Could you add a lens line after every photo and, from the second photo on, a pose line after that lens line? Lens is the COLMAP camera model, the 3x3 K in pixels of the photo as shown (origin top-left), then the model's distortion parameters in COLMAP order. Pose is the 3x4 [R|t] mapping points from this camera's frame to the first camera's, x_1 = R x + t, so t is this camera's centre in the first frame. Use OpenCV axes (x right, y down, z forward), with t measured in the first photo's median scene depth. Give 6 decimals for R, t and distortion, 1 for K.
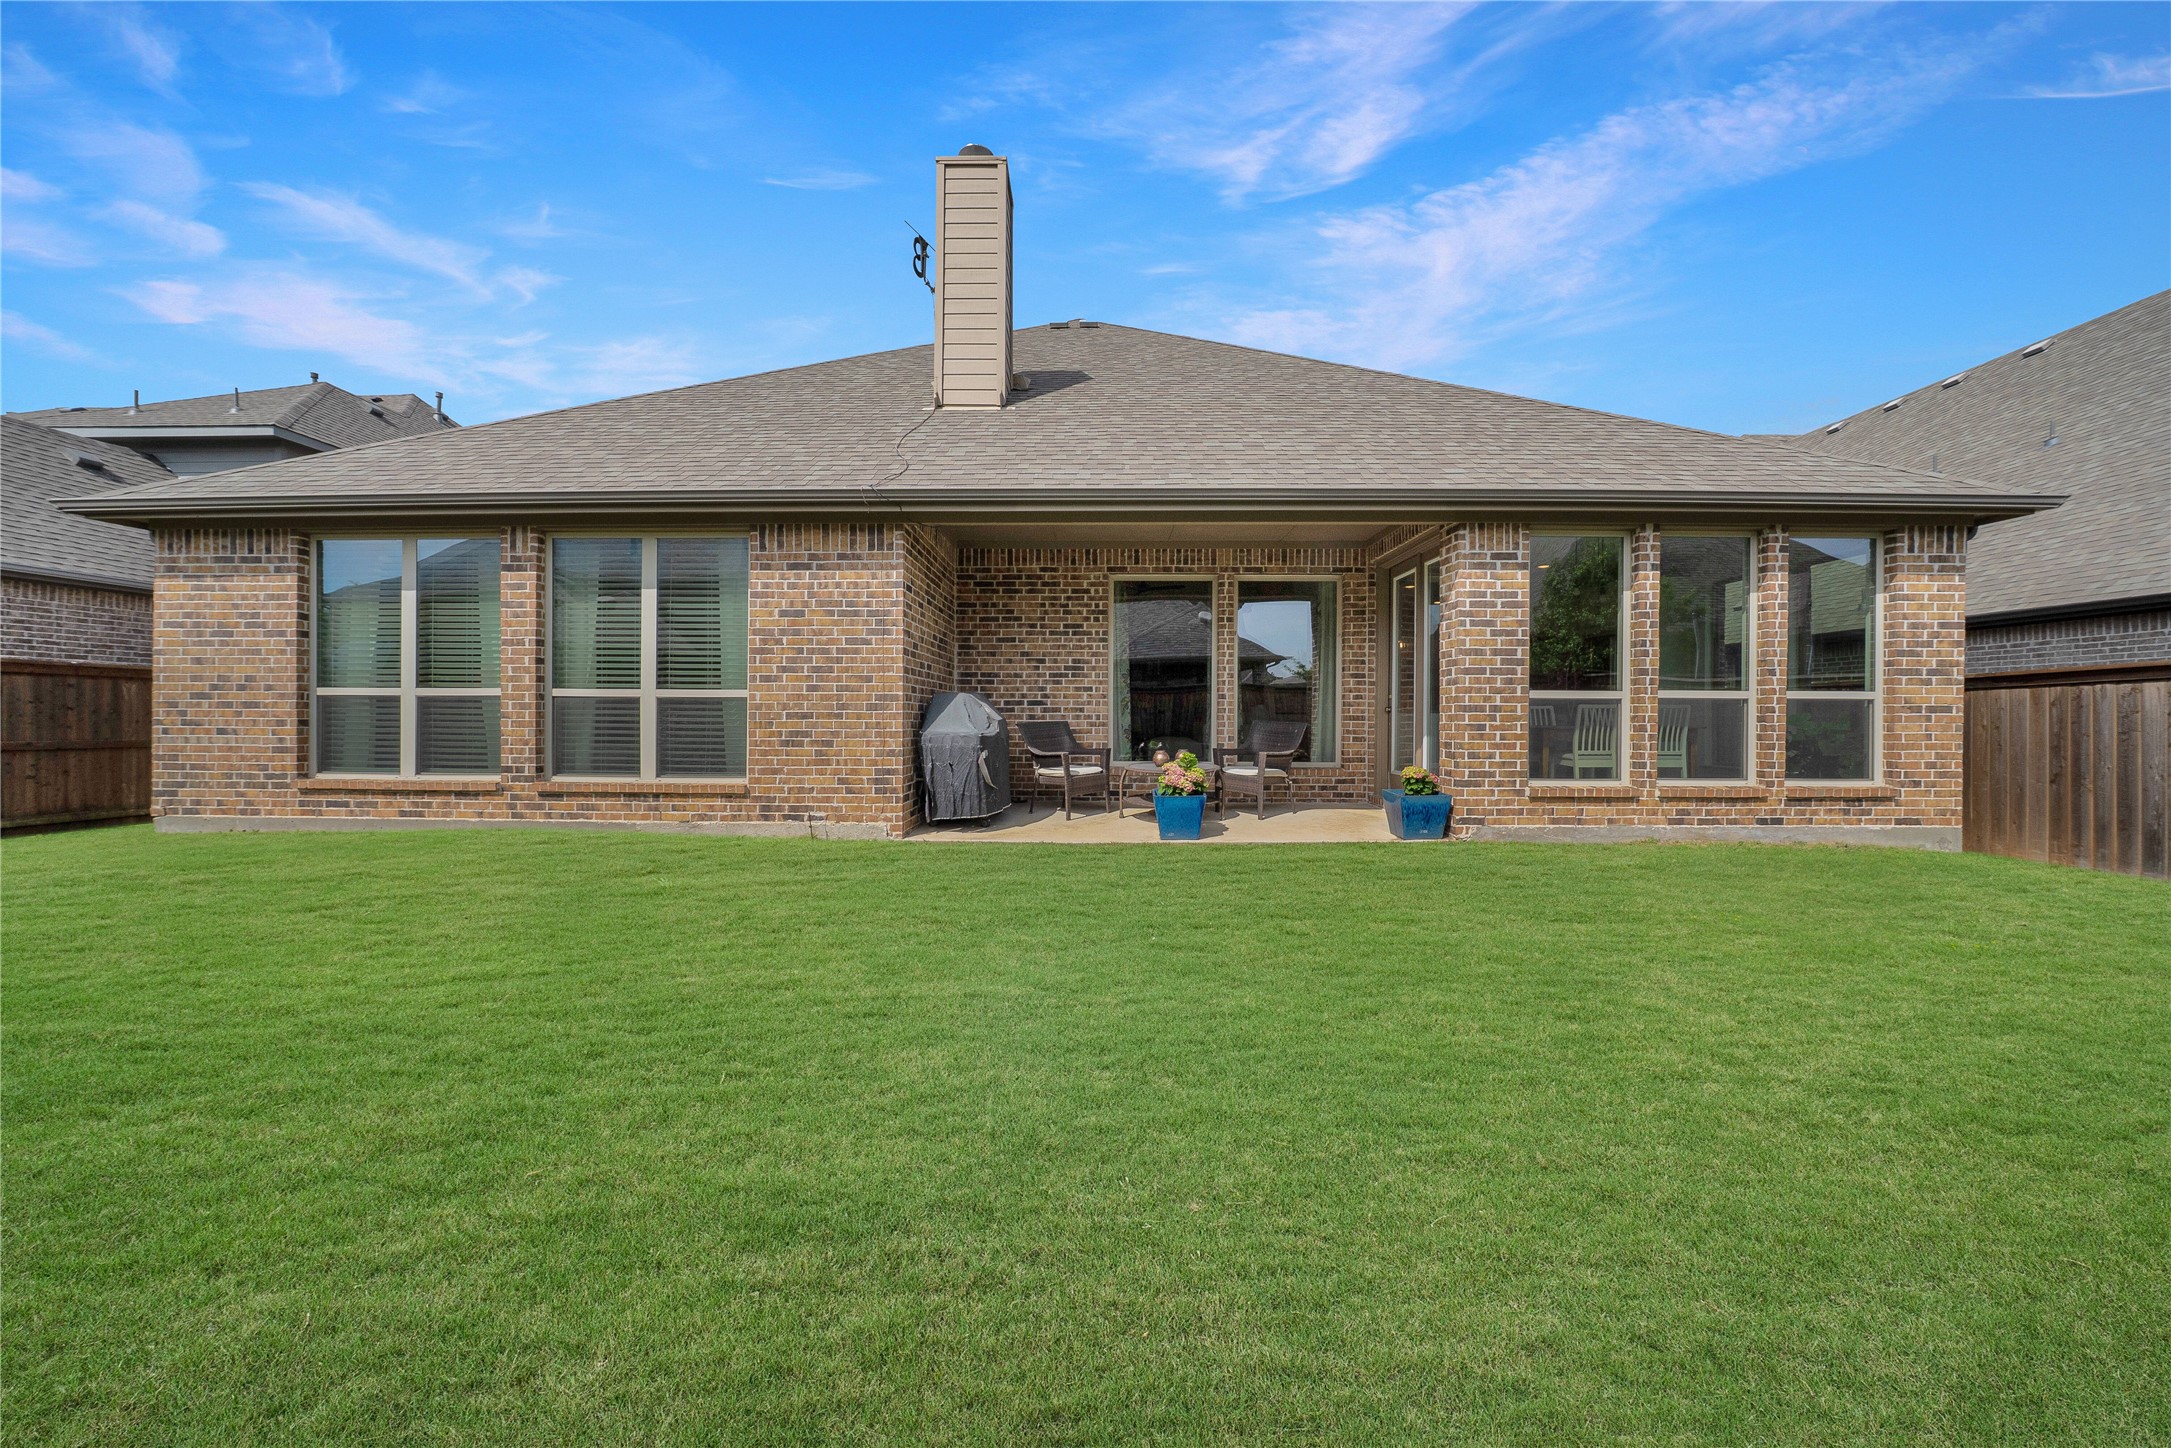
lens RADIAL K [[771.8, 0, 1089.1], [0, 771.8, 704.9], [0, 0, 1]] dist [-0.032071, 0.005707]
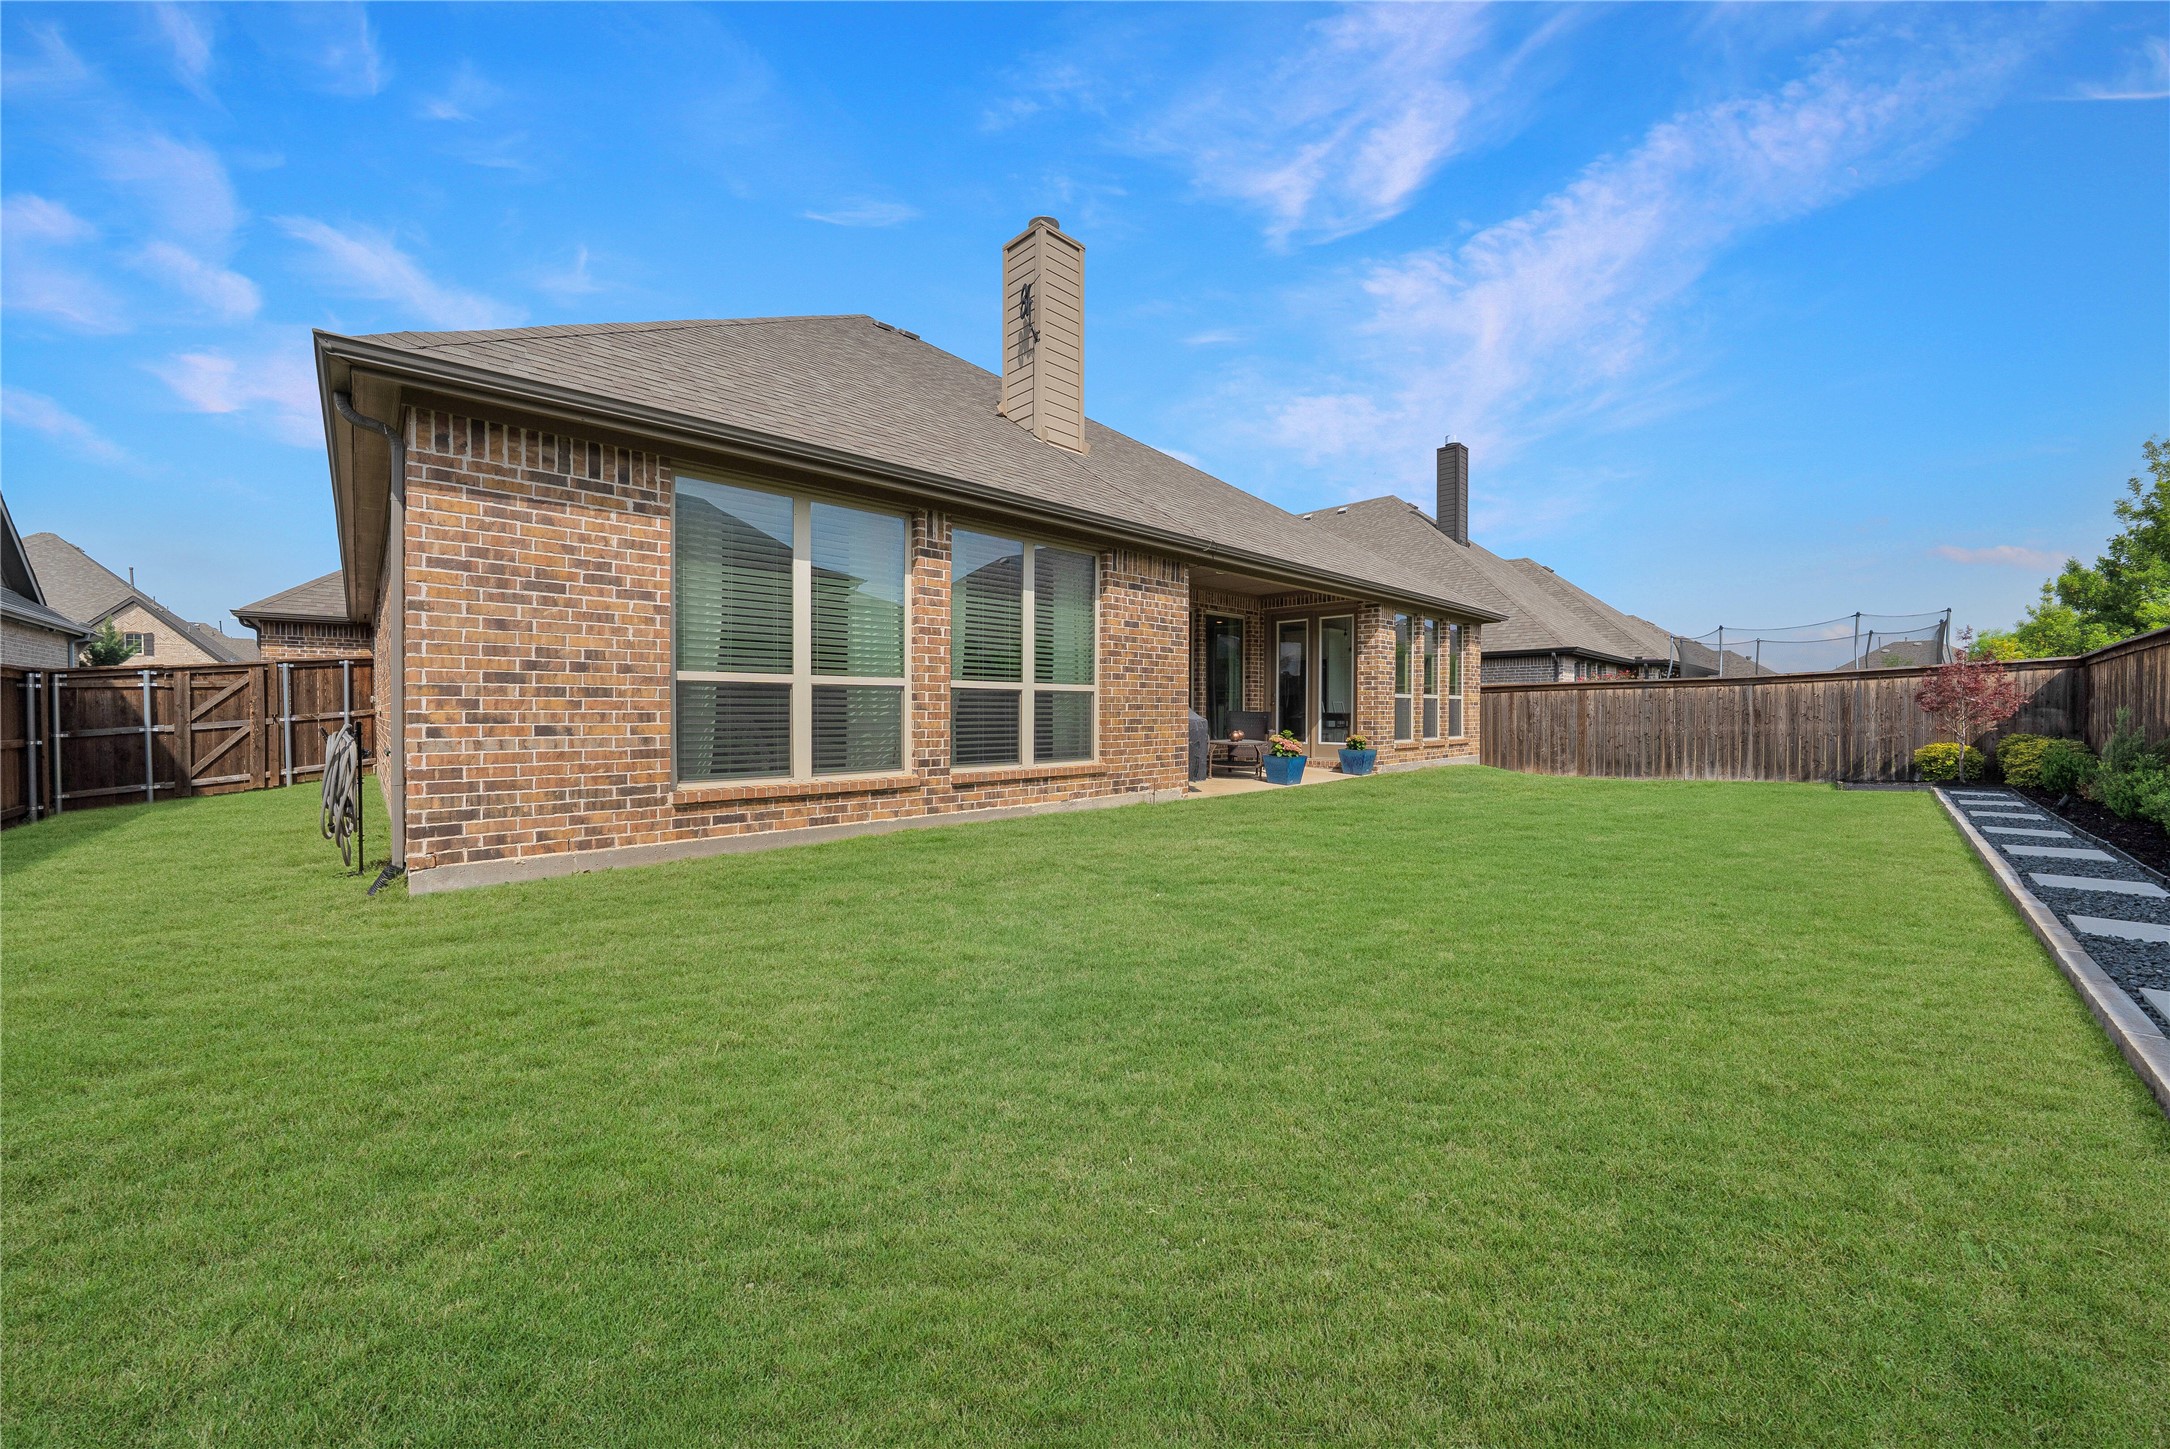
lens RADIAL K [[771.5, 0, 1088.6], [0, 771.5, 705.4], [0, 0, 1]] dist [-0.032071, 0.005707]
pose [[0.713513, 0.001052, 0.700641, -1.296409], [-0.007260, 0.999956, 0.005891, 0.004670], [-0.700604, -0.009290, 0.713490, 0.160177]]
